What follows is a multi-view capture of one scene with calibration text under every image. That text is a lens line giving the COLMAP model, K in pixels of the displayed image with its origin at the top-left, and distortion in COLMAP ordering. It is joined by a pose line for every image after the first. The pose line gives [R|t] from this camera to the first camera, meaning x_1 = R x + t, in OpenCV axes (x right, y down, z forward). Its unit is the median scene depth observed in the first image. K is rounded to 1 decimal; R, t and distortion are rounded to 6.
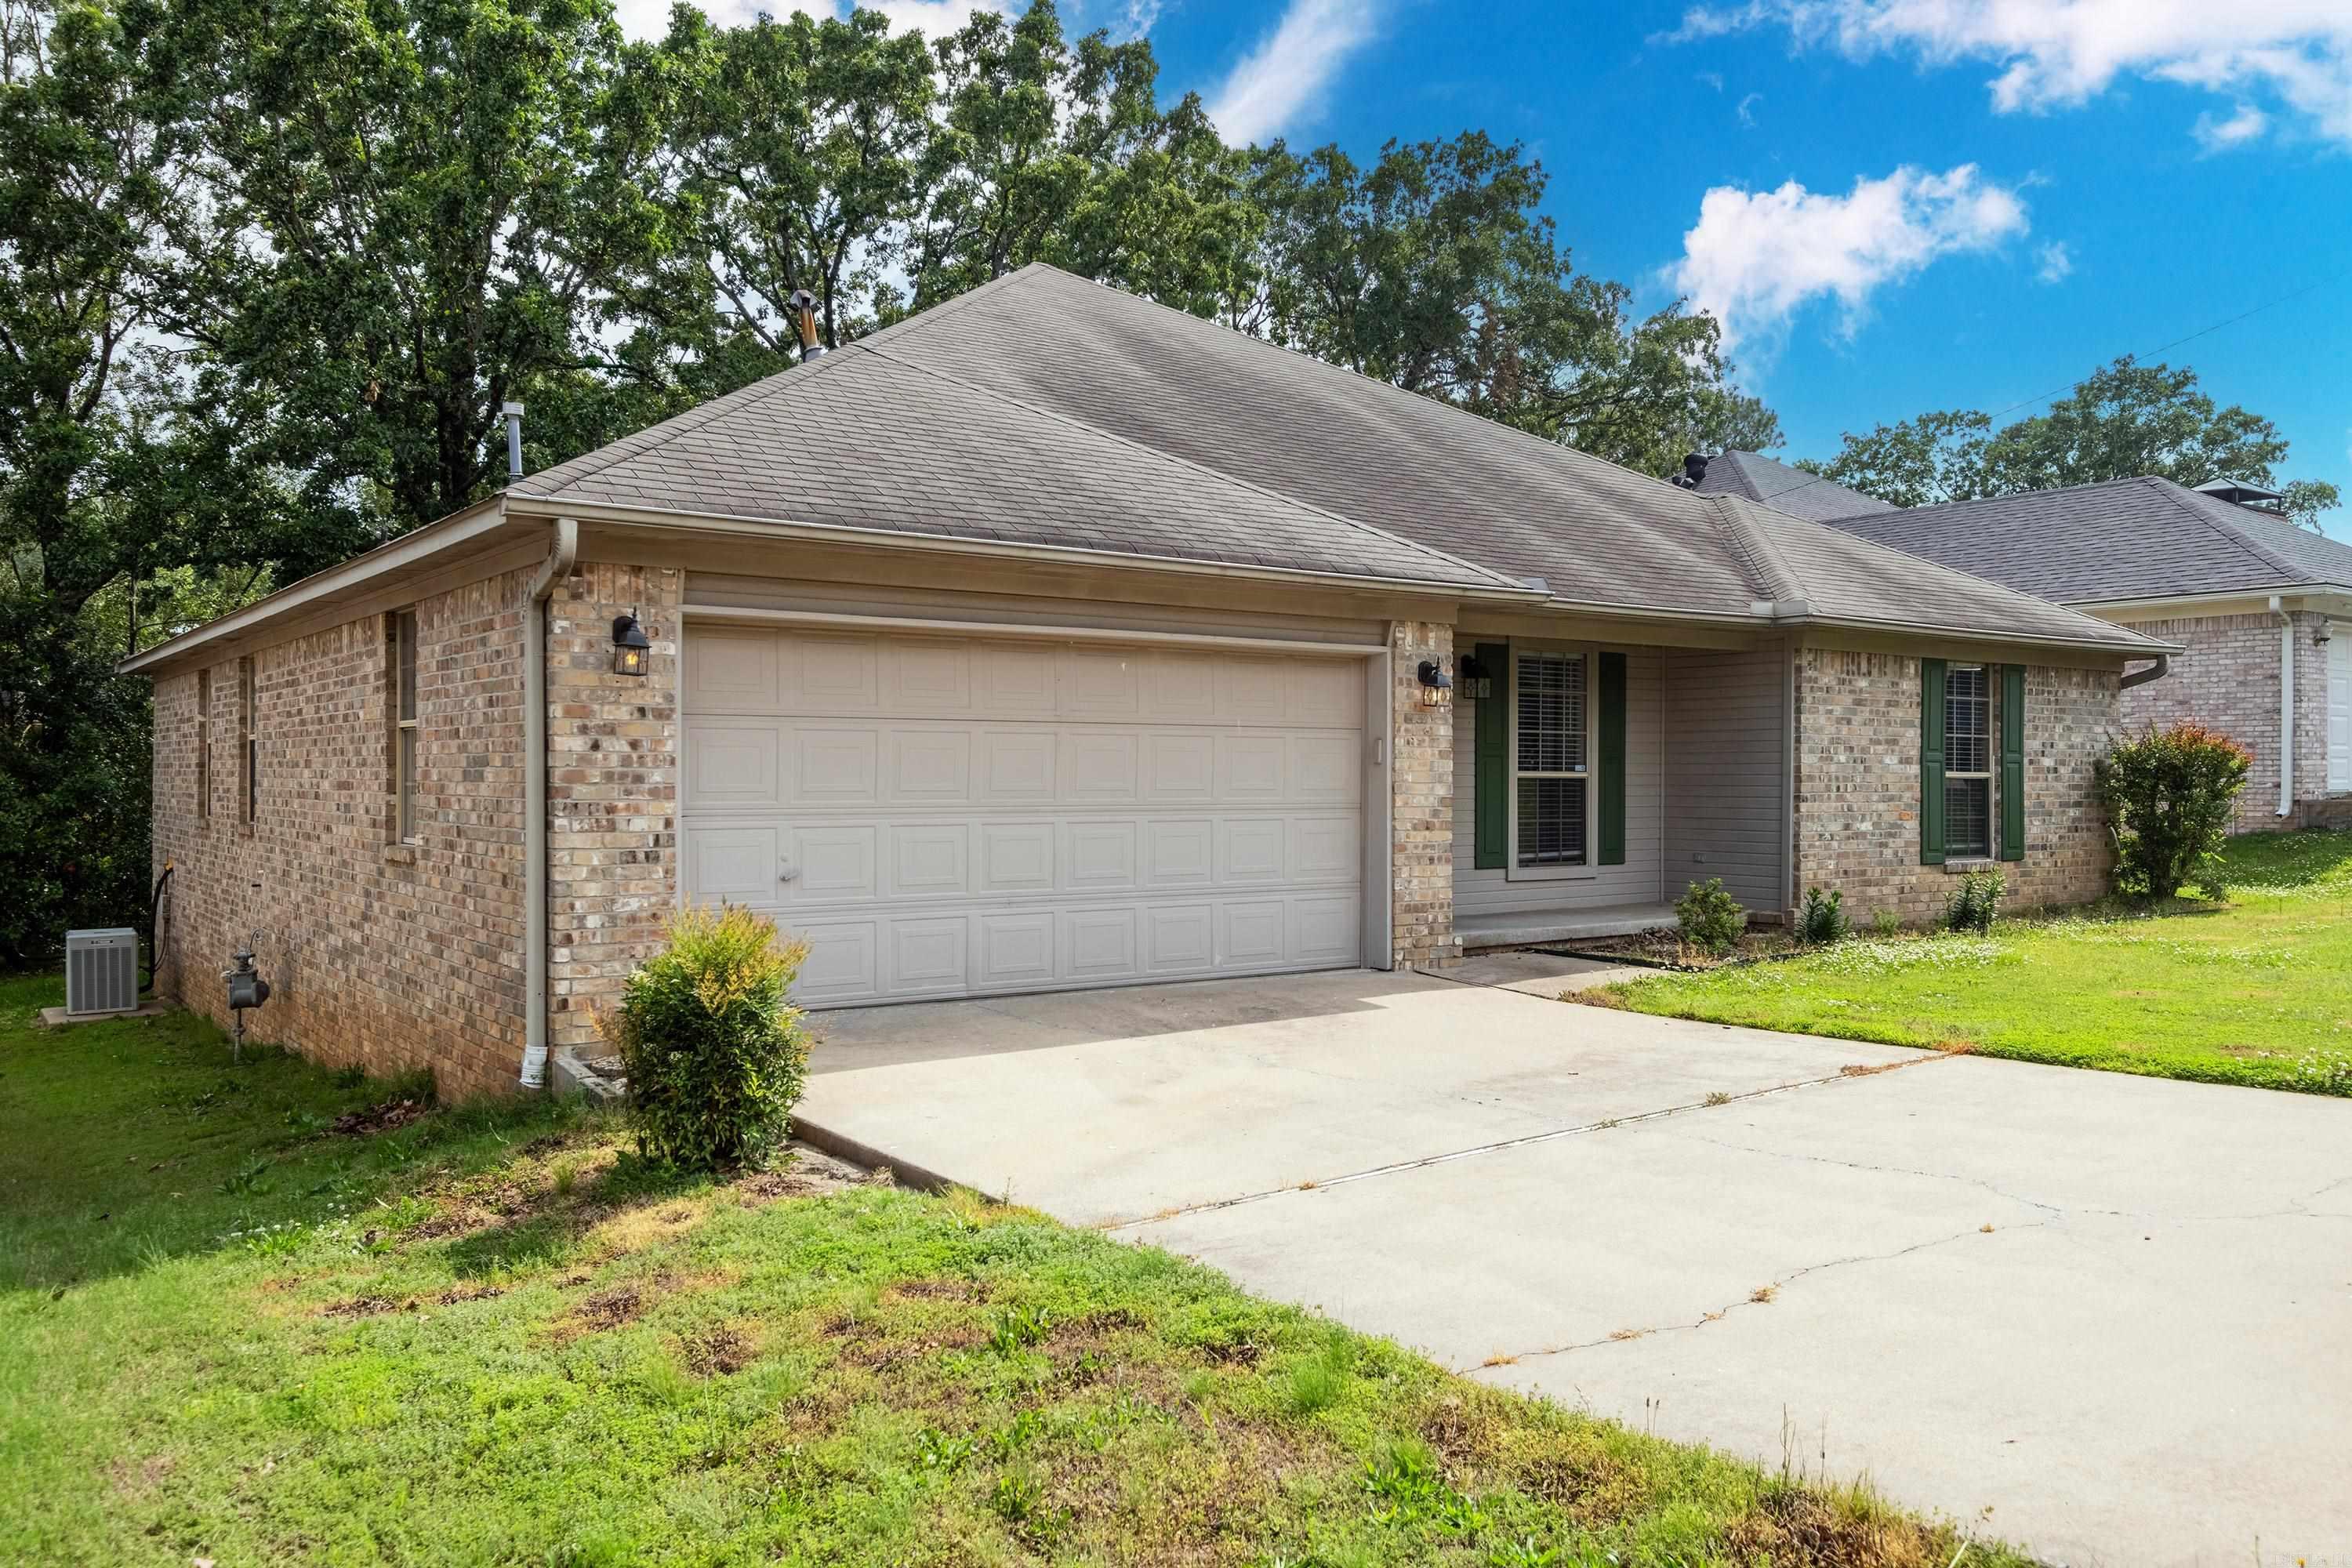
lens RADIAL K [[1819.1, 0, 1176.0], [0, 1819.1, 780.1], [0, 0, 1]] dist [0.002537, 0.000490]
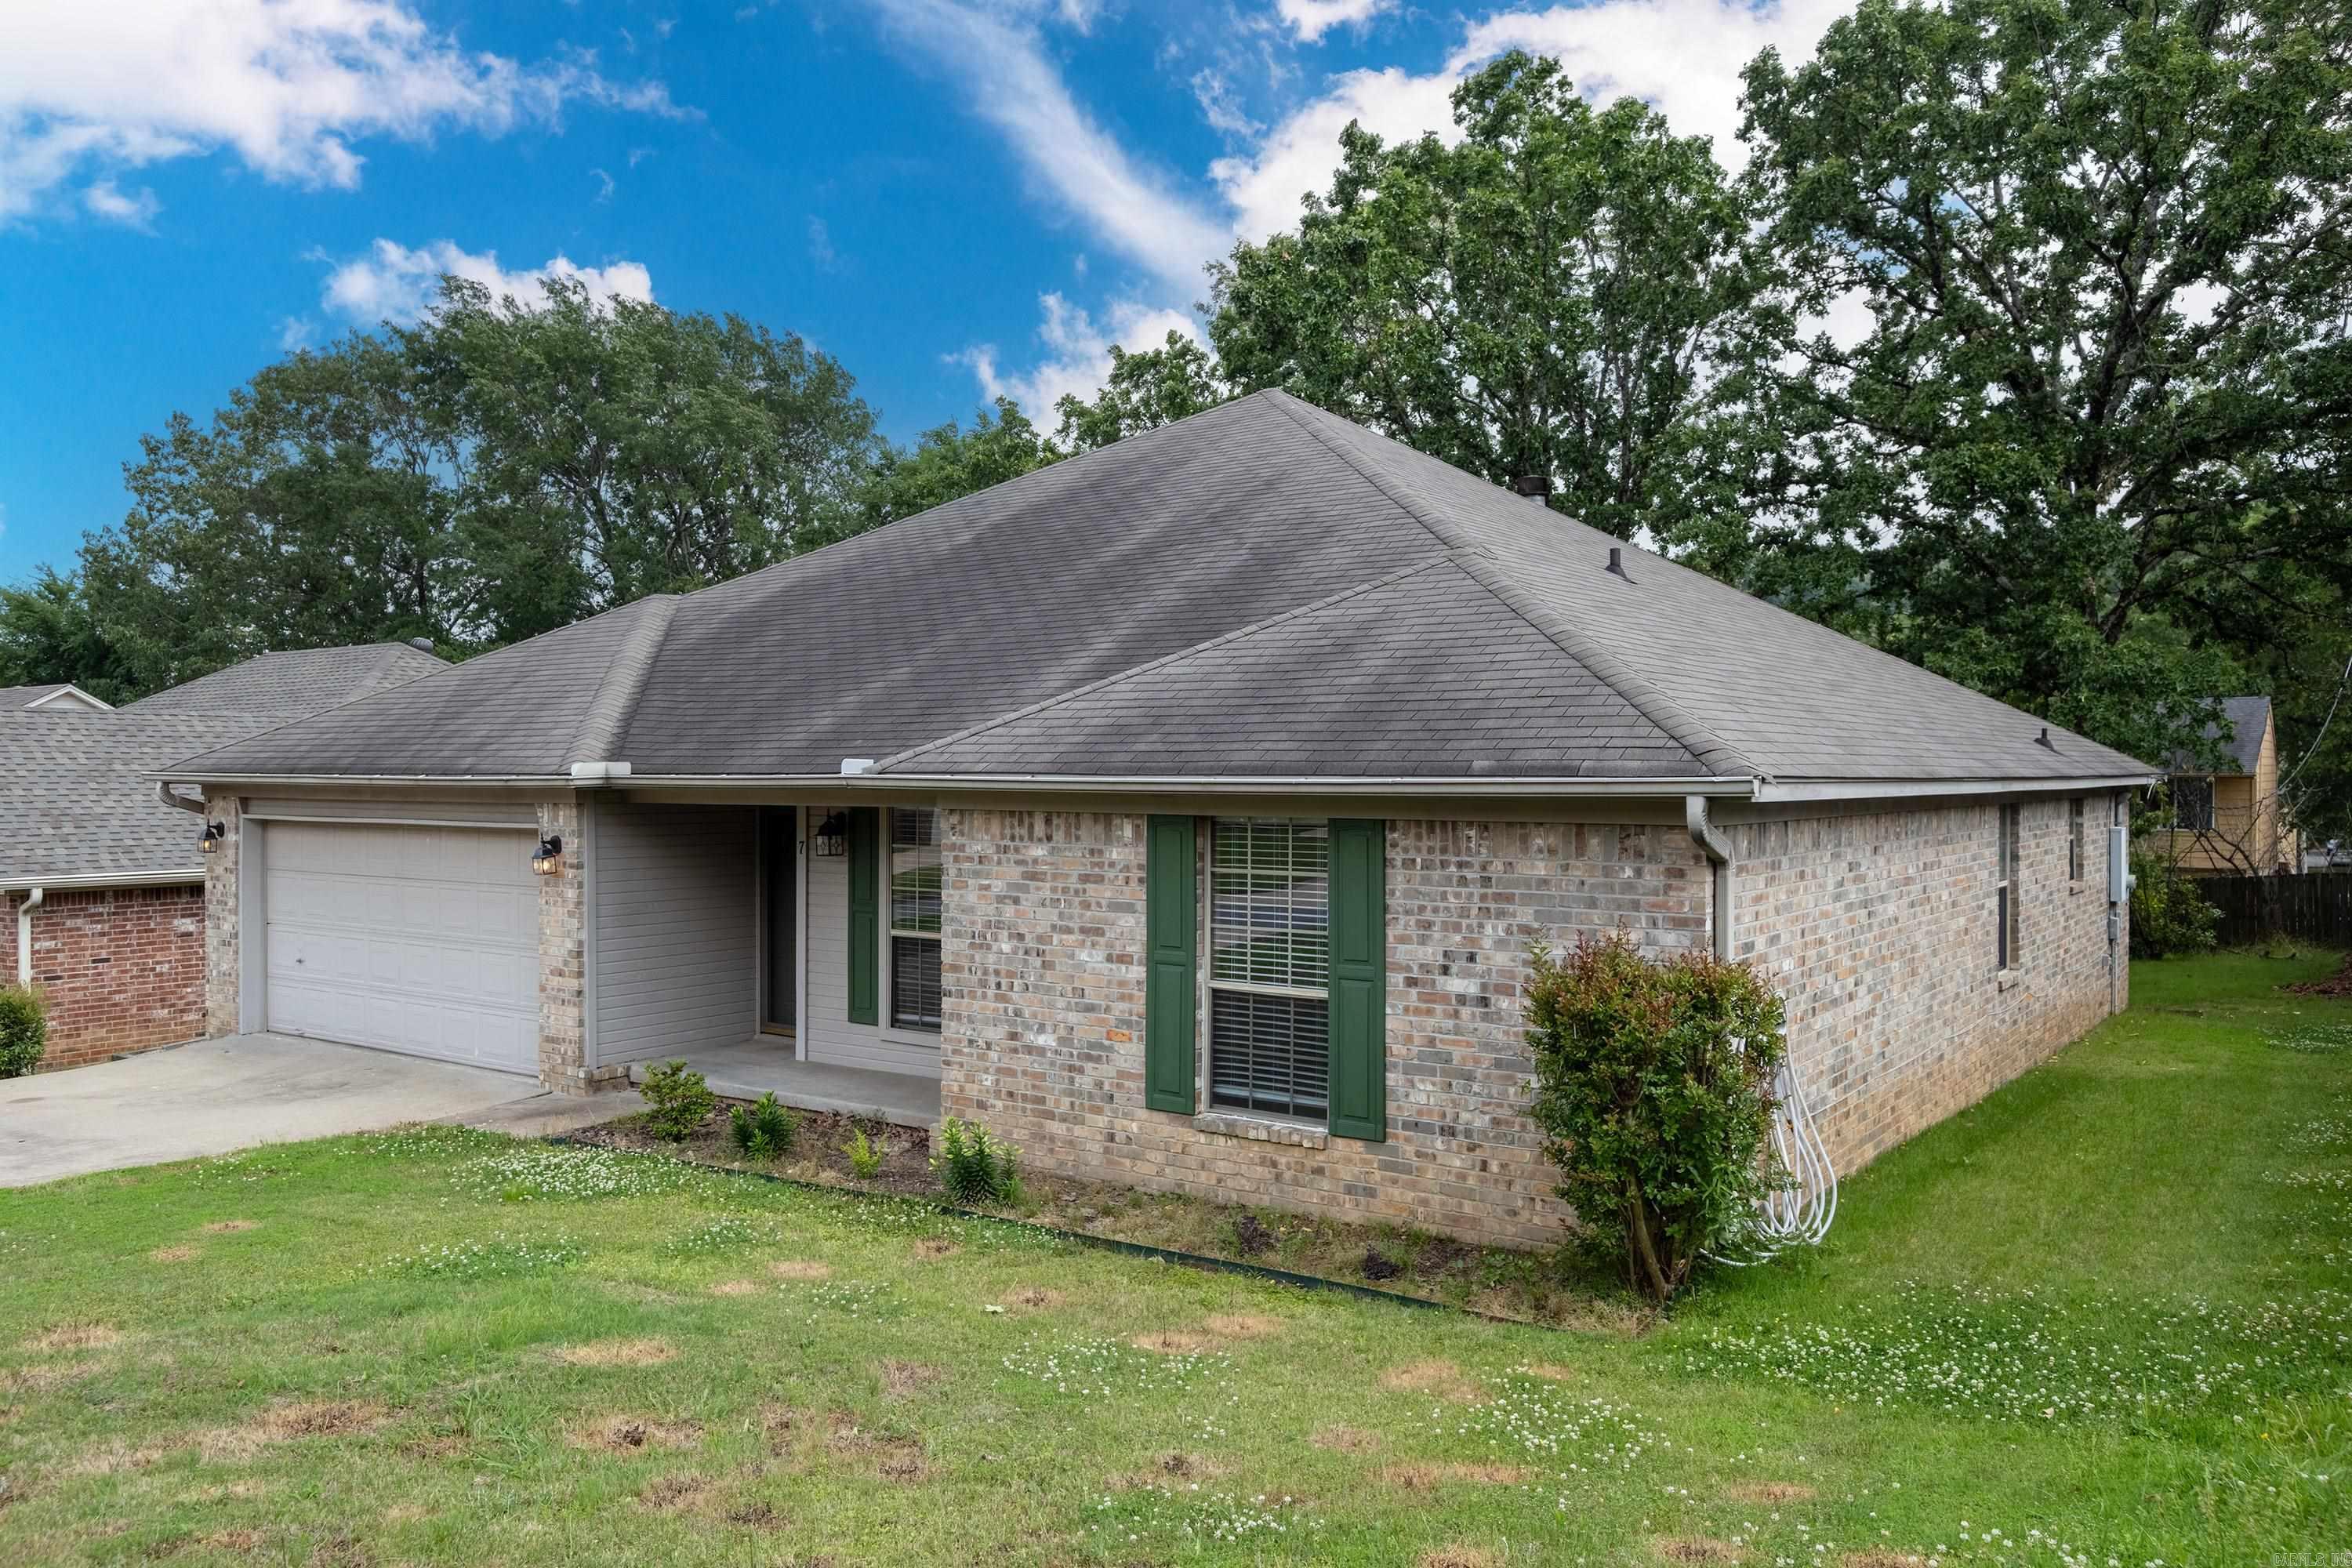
lens RADIAL K [[1744.2, 0, 1176.6], [0, 1744.2, 783.3], [0, 0, 1]] dist [-0.004531, -0.000250]
pose [[0.316088, 0.004945, -0.948717, 1.071742], [-0.004144, 0.999984, 0.003831, -0.083466], [0.948721, 0.002721, 0.316104, 0.812045]]
